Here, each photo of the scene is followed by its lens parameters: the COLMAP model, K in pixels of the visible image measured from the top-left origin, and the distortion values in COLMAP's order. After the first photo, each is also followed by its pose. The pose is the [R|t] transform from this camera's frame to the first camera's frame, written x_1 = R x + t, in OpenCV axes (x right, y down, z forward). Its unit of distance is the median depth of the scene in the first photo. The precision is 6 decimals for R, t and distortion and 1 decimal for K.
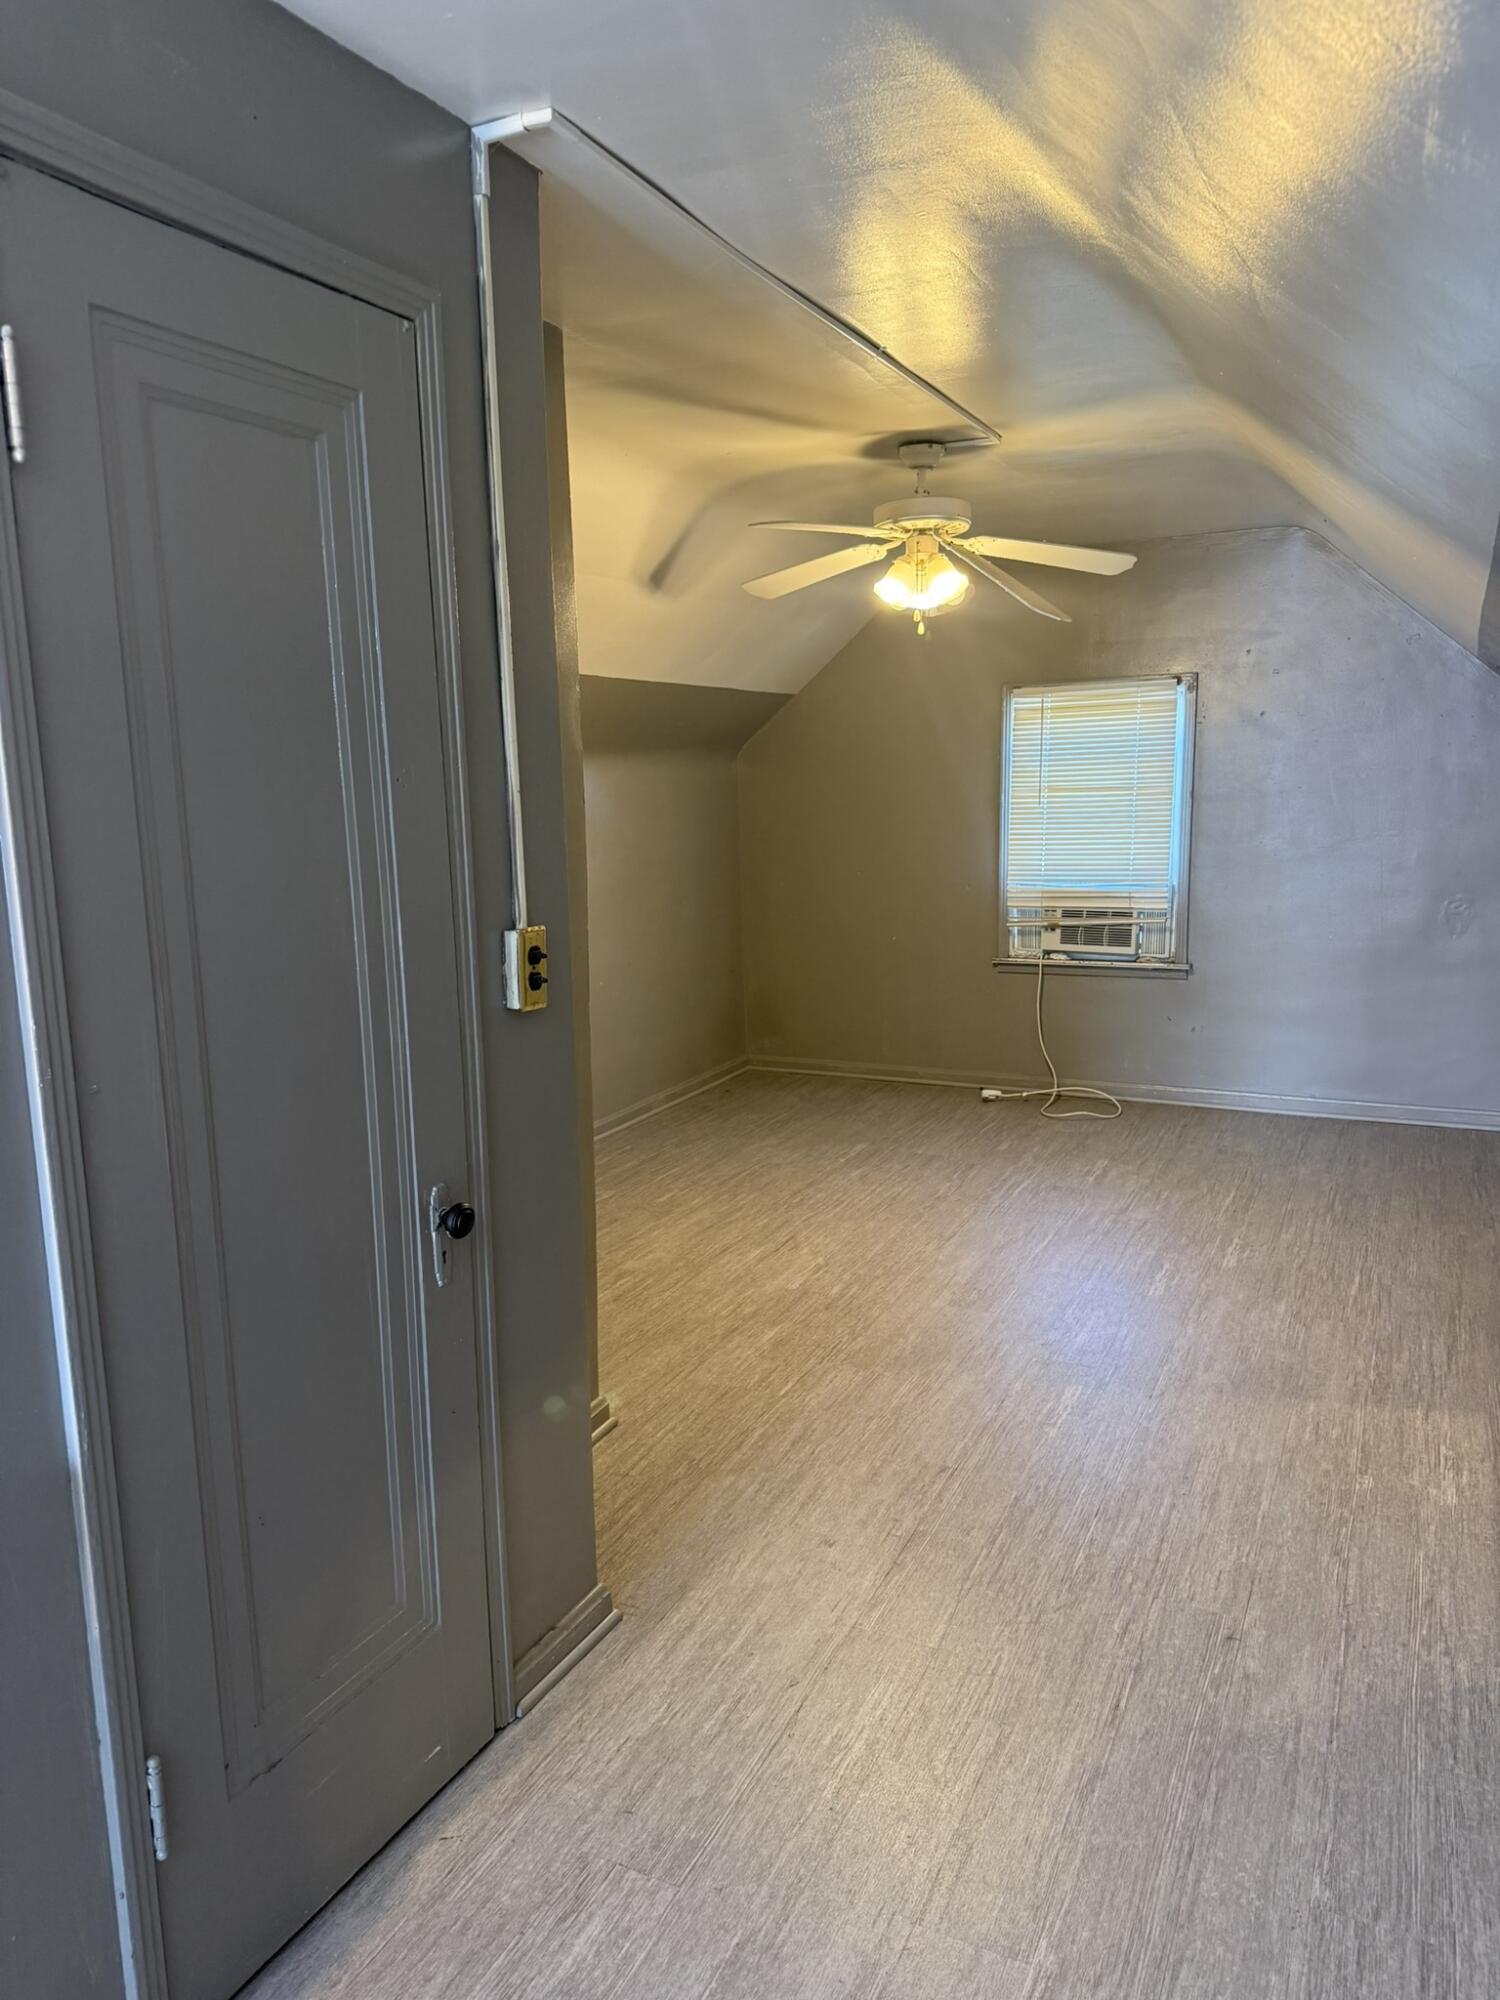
lens RADIAL K [[1408.6, 0, 750.0], [0, 1408.6, 1000.0], [0, 0, 1]] dist [0.132170, -0.247045]
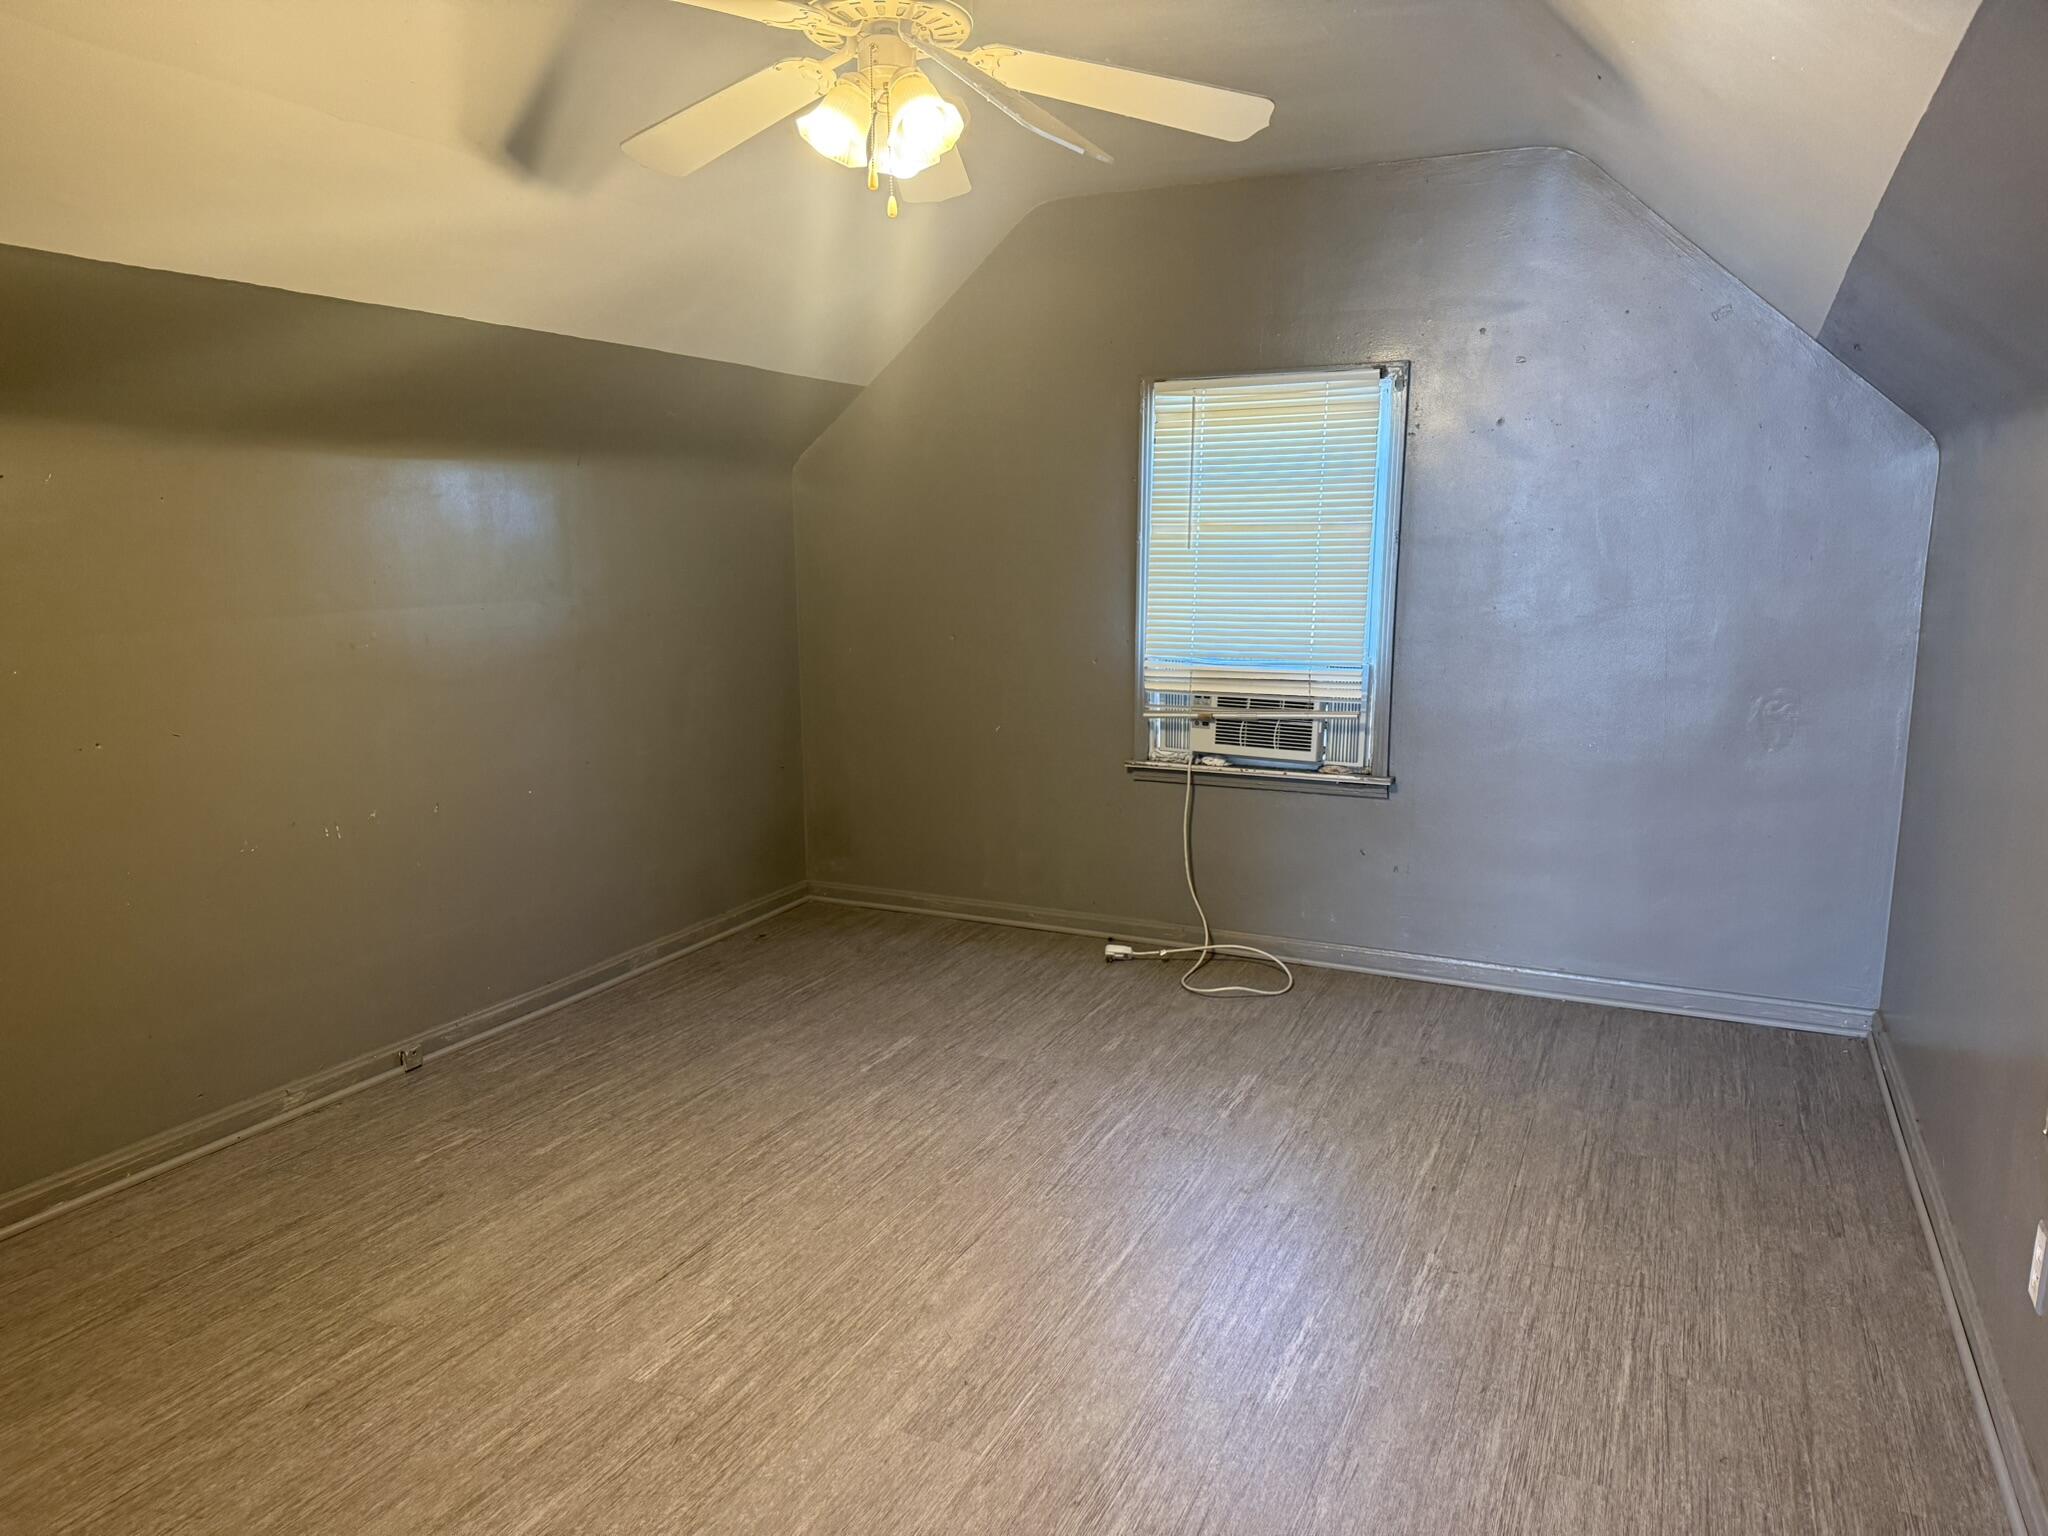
lens RADIAL K [[1434.2, 0, 1026.6], [0, 1434.2, 769.4], [0, 0, 1]] dist [0.102167, -0.148828]
pose [[0.999646, 0.019008, 0.018627, 0.117486], [-0.019151, 0.999788, 0.007560, -0.032341], [-0.018479, -0.007914, 0.999798, 0.295958]]
